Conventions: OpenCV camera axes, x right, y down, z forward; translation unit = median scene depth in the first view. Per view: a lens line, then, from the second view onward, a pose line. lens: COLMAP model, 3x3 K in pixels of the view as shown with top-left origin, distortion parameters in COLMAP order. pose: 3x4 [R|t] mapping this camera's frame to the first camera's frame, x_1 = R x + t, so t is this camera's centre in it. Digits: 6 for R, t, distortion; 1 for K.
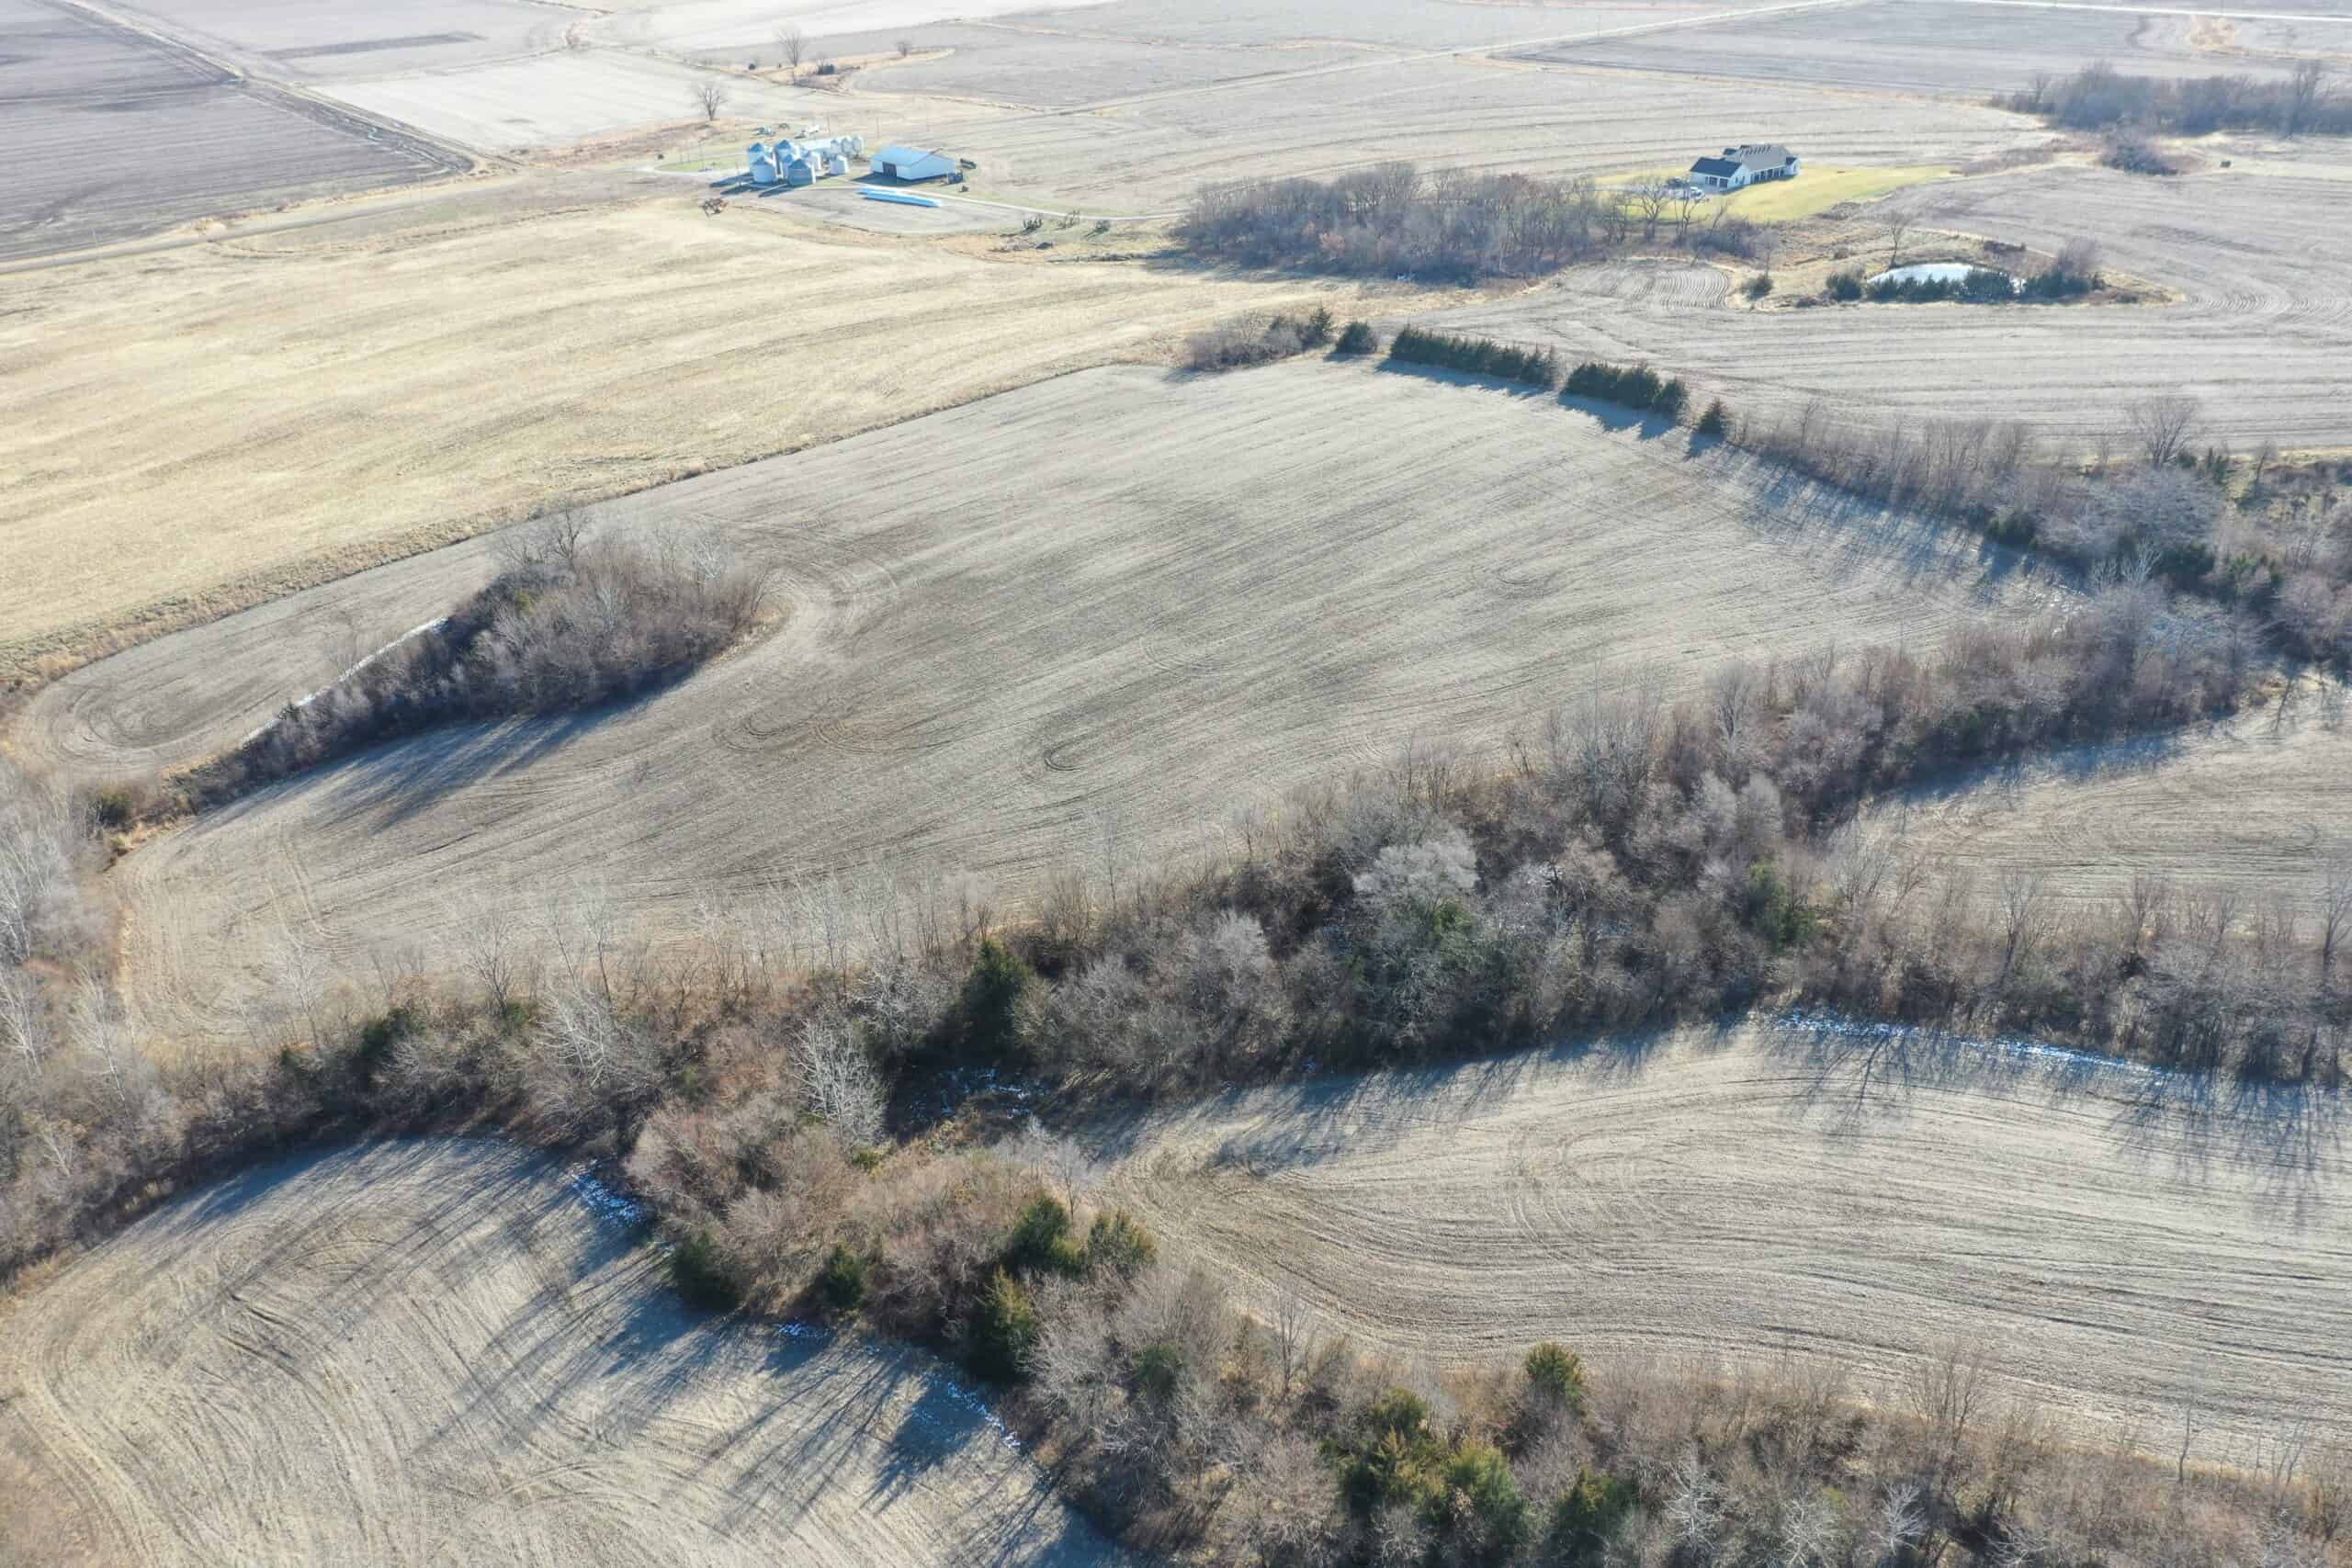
lens RADIAL K [[1861.2, 0, 1161.1], [0, 1861.2, 773.1], [0, 0, 1]] dist [-0.005134, -0.005053]
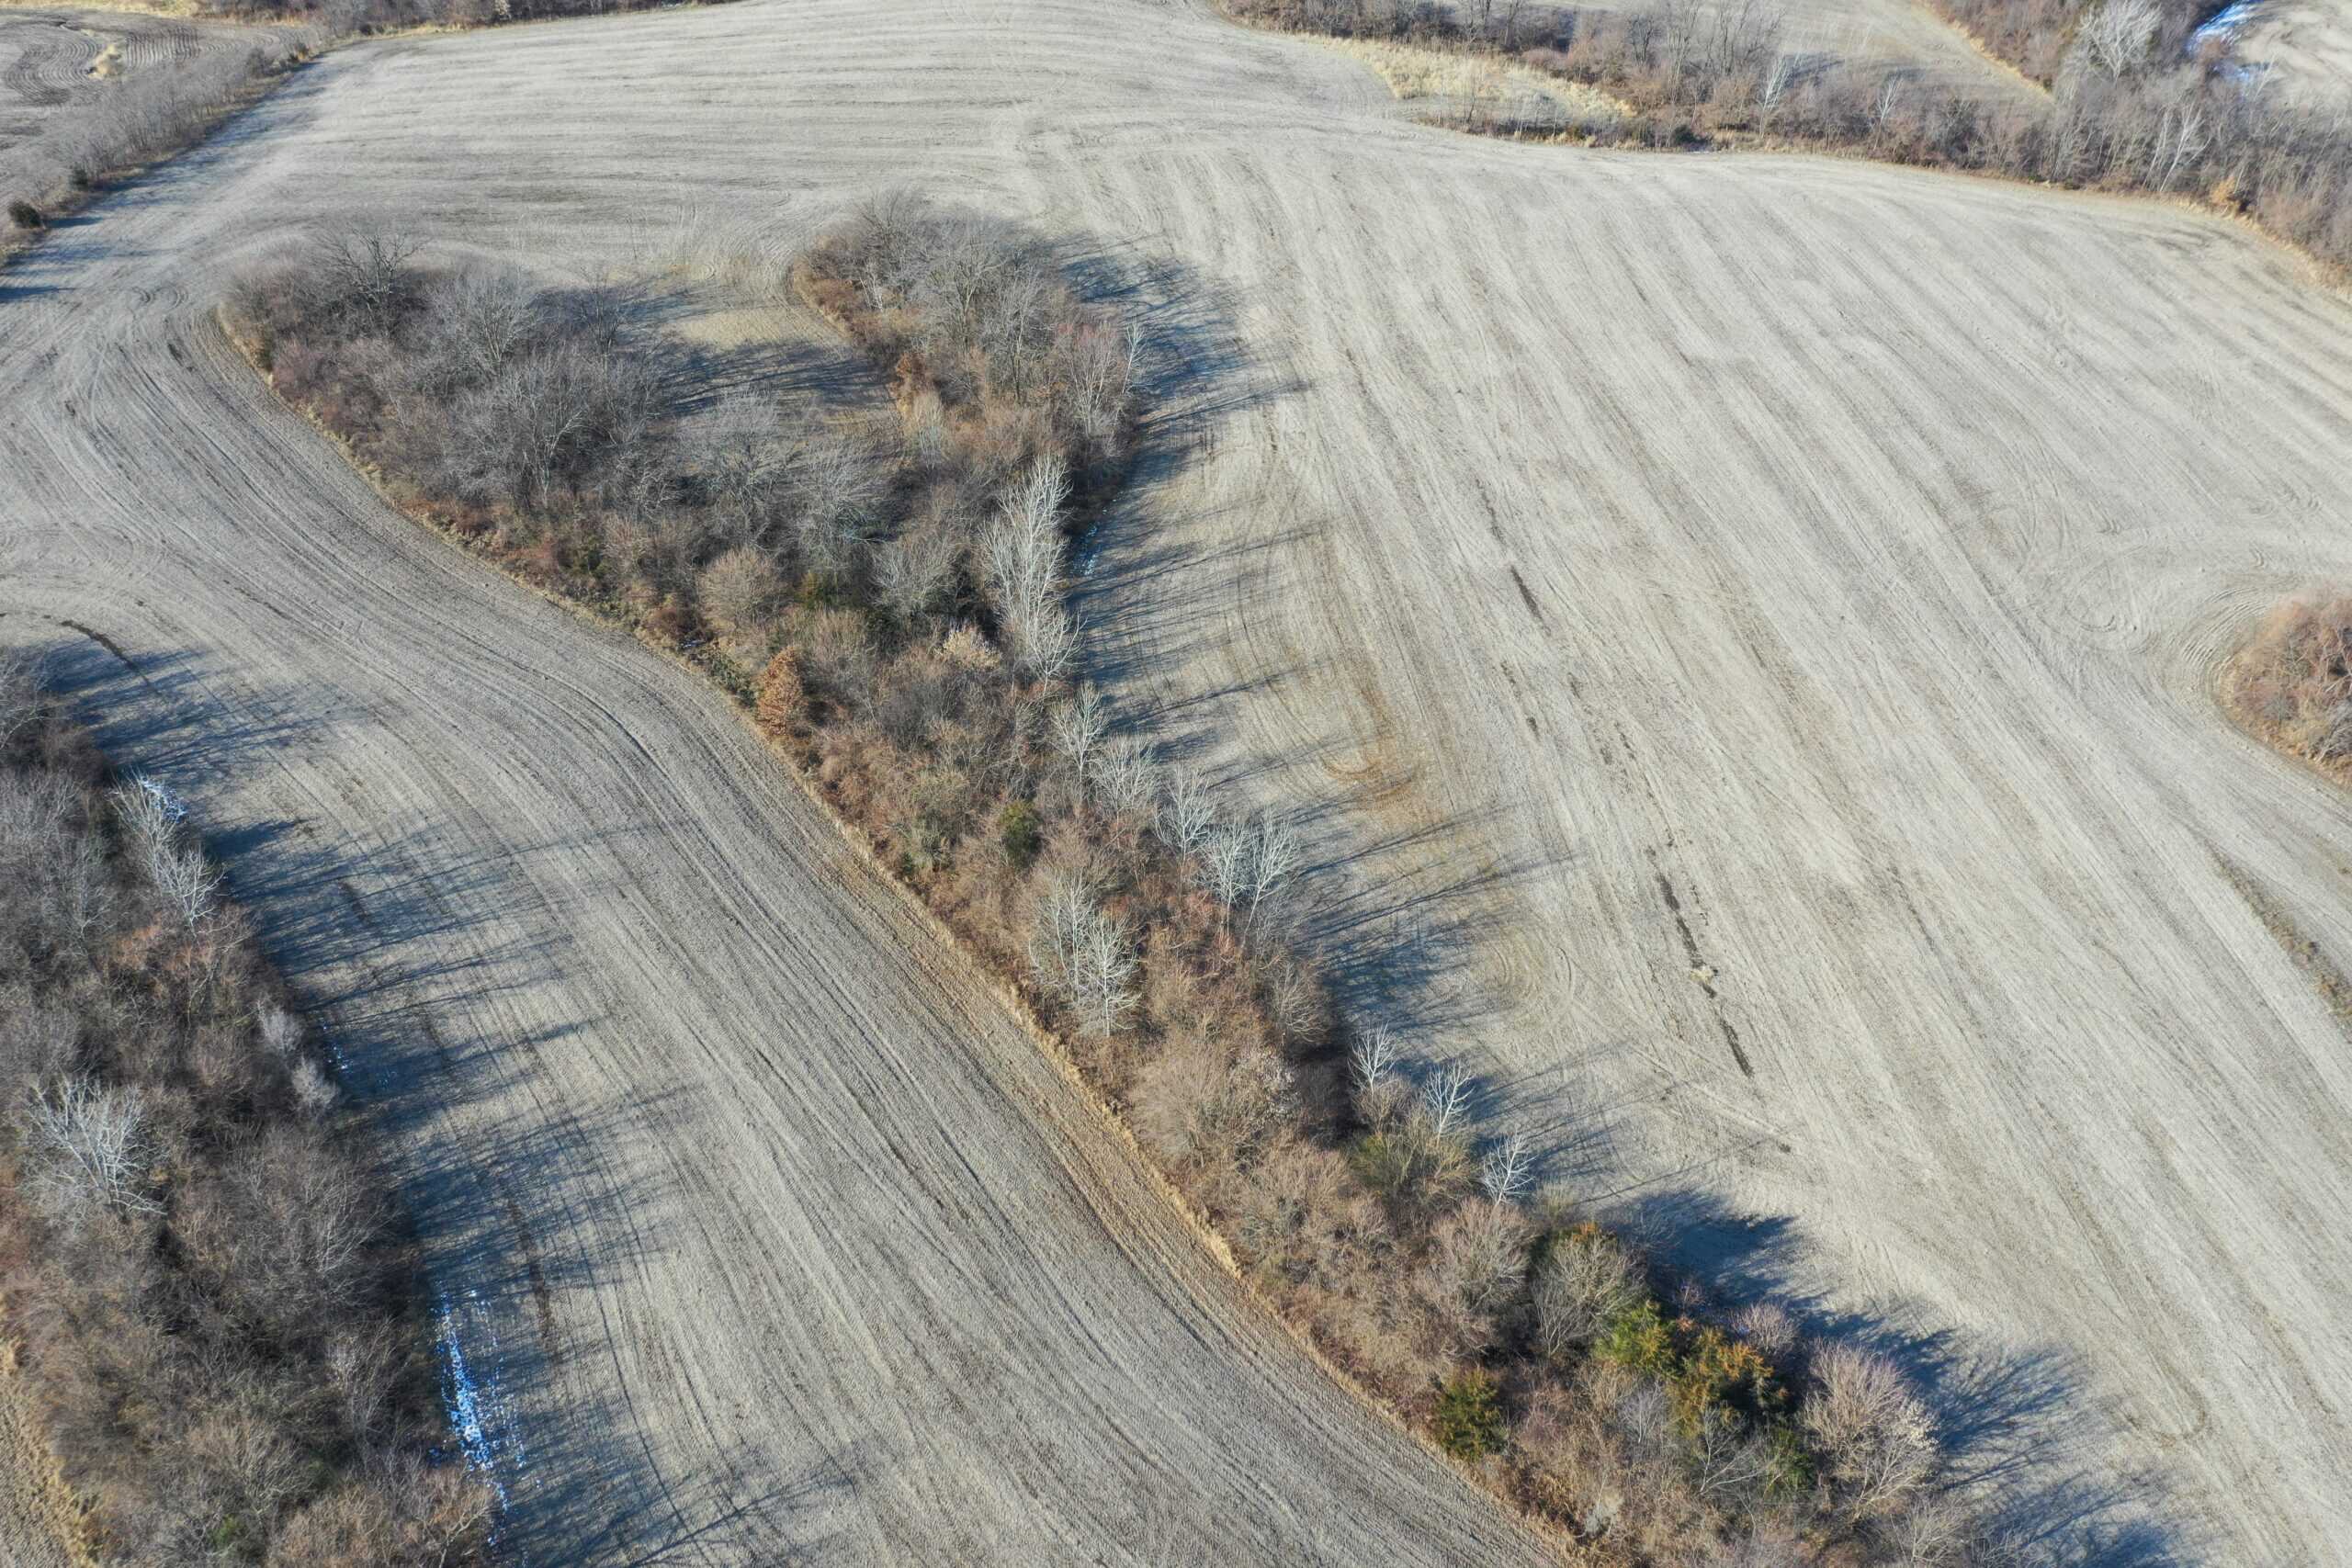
lens RADIAL K [[1861.2, 0, 1179.4], [0, 1861.2, 771.9], [0, 0, 1]] dist [-0.005134, -0.005053]
pose [[-0.811757, -0.317635, 0.490061, -0.002926], [0.302851, 0.488535, 0.818300, -0.219461], [-0.499332, 0.812676, -0.300375, 0.418881]]
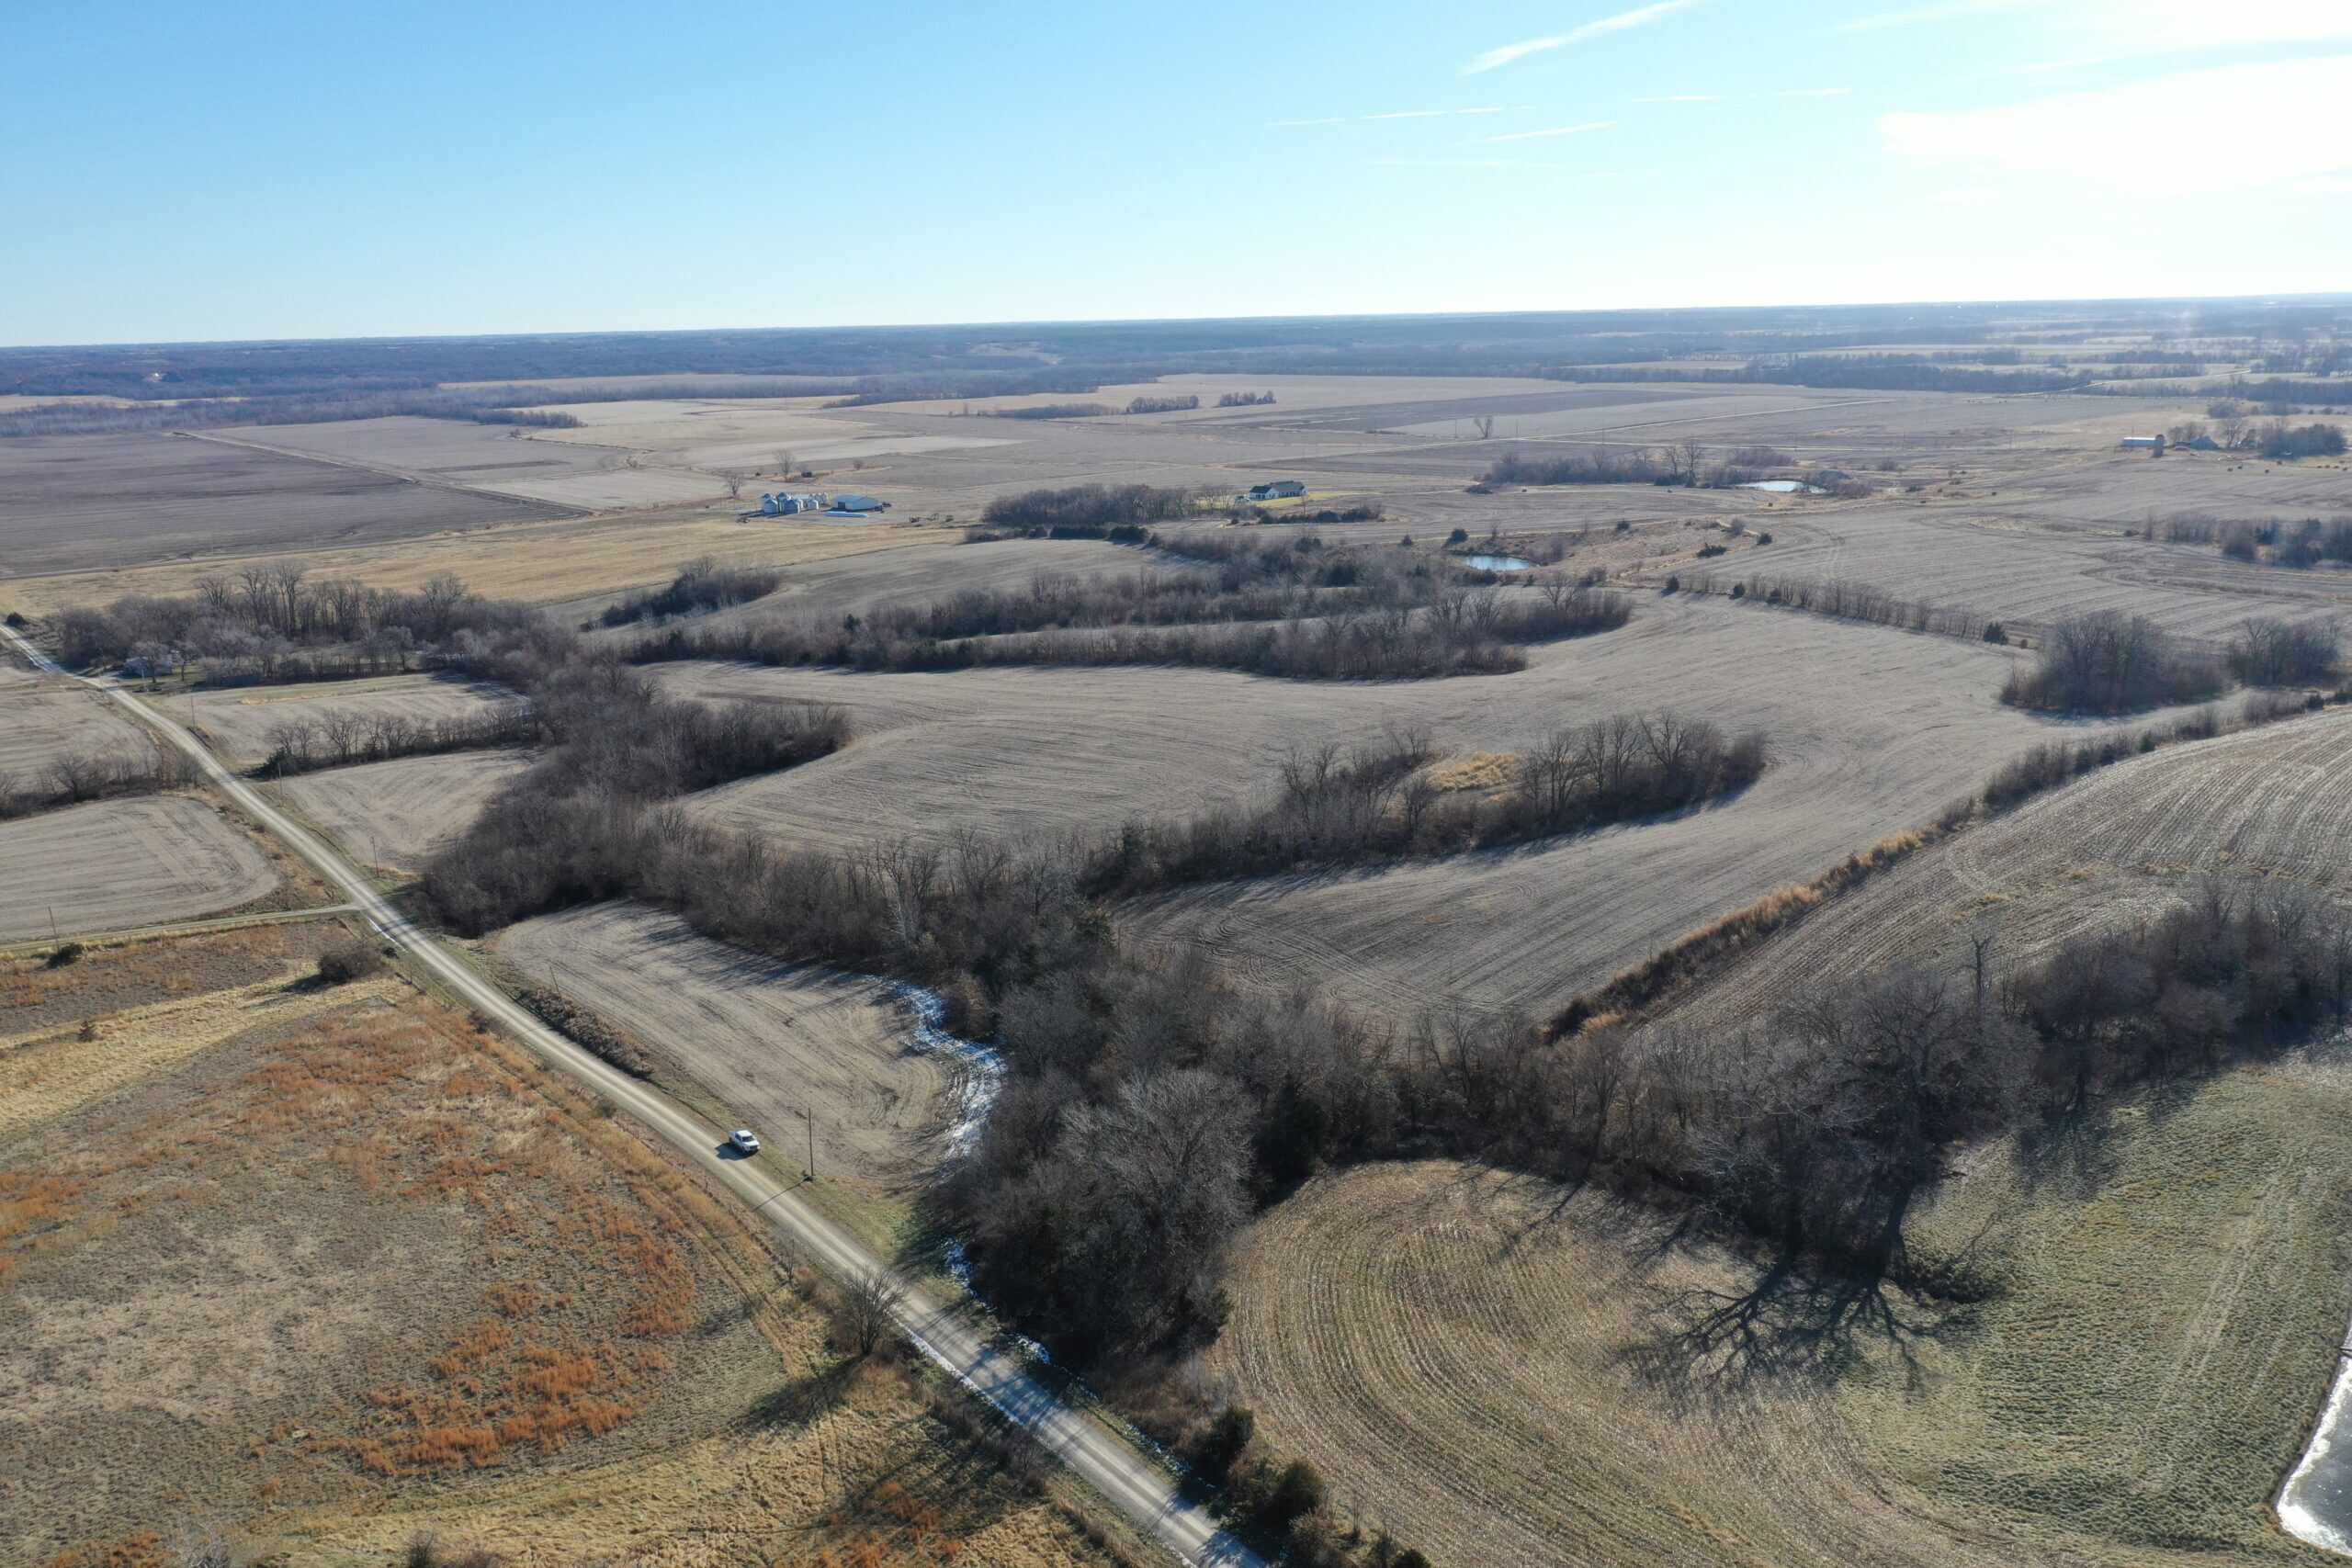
lens RADIAL K [[1861.2, 0, 1168.6], [0, 1861.2, 768.5], [0, 0, 1]] dist [-0.005134, -0.005053]
pose [[0.999631, 0.002149, 0.027096, 0.213920], [0.004483, 0.970179, -0.242348, 0.634111], [-0.026809, 0.242380, 0.969811, -1.214062]]
